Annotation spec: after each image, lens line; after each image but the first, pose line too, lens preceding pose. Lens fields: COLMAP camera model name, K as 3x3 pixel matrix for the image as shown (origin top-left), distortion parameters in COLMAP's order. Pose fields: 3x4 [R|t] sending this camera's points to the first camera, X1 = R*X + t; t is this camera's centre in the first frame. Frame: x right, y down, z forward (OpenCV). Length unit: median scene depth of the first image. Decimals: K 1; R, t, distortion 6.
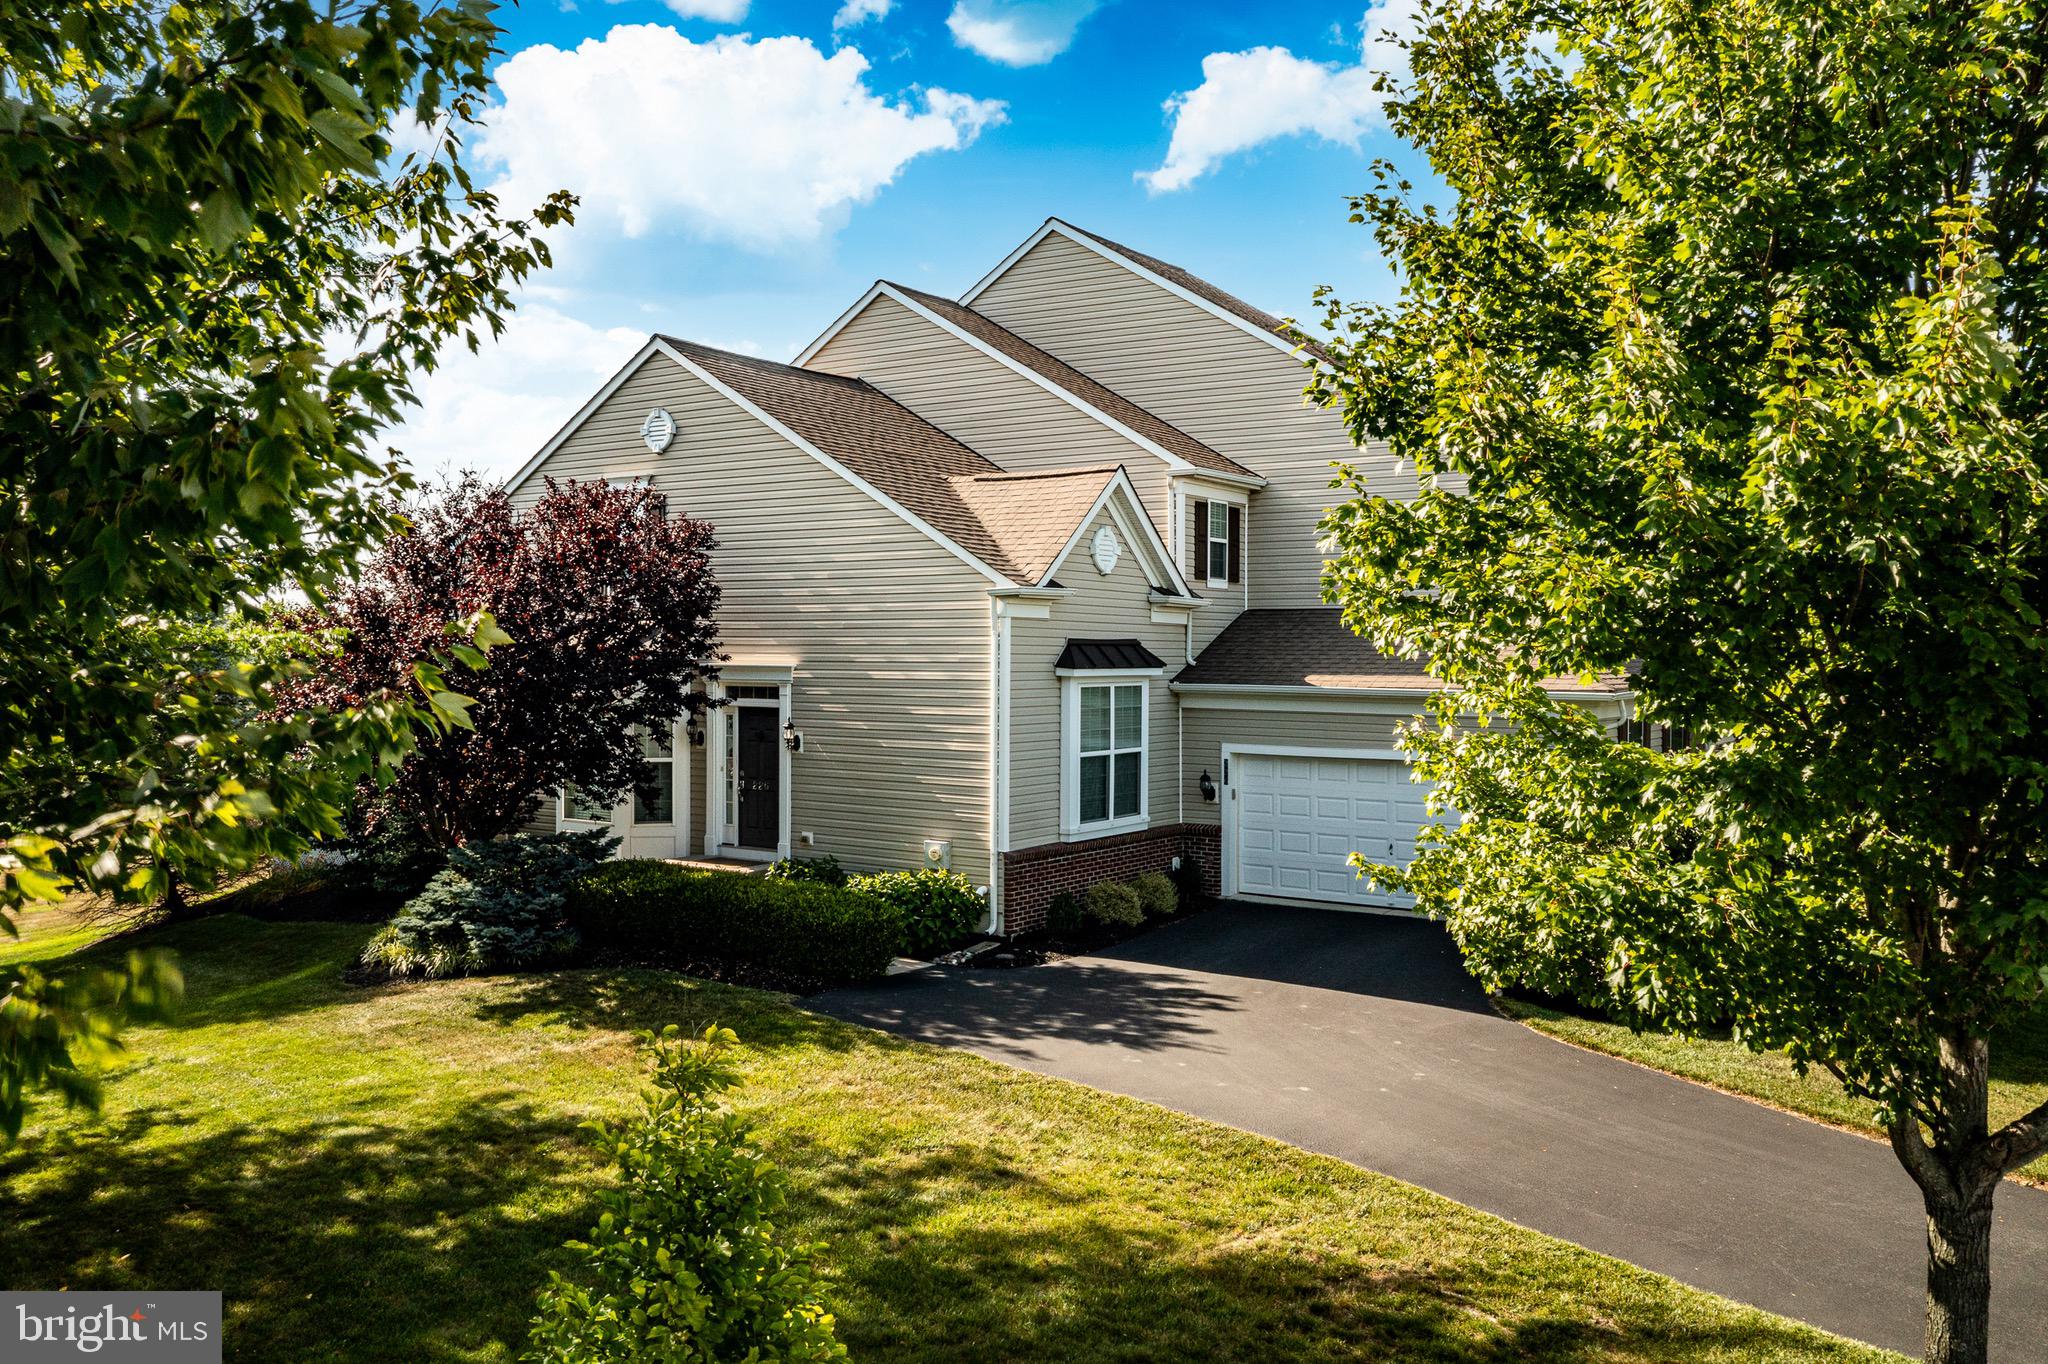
lens RADIAL K [[1597.4, 0, 1018.1], [0, 1597.4, 684.2], [0, 0, 1]] dist [-0.009737, 0.002490]
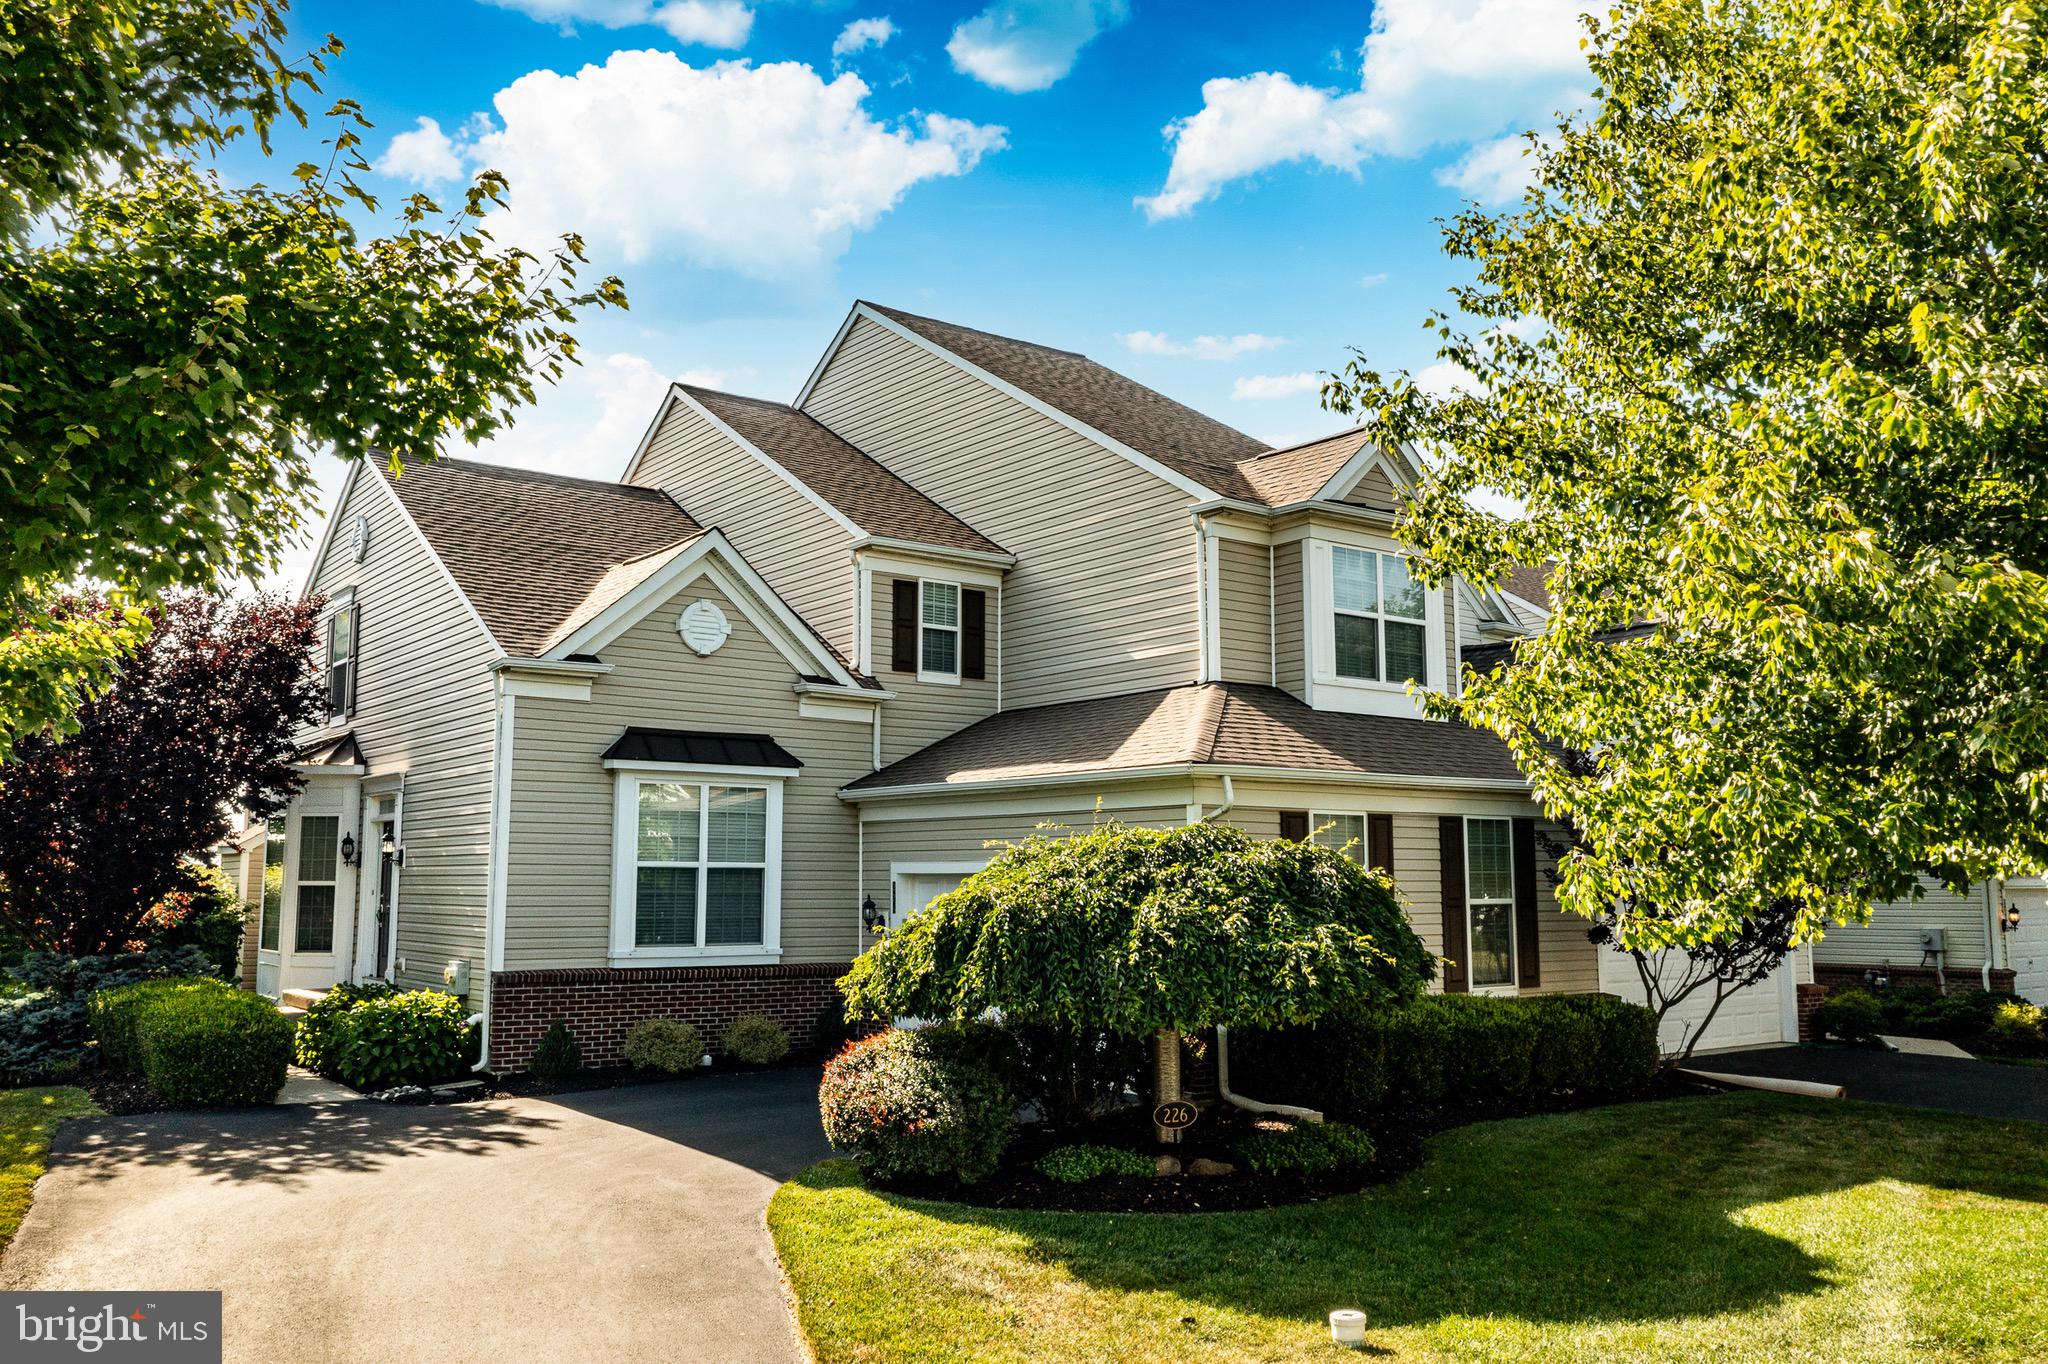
lens RADIAL K [[1597.4, 0, 1018.1], [0, 1597.4, 684.2], [0, 0, 1]] dist [-0.009737, 0.002490]
pose [[0.947728, -0.041403, -0.316383, 0.466704], [-0.005028, 0.989485, -0.144549, 0.066785], [0.319041, 0.138584, 0.937554, 0.245692]]
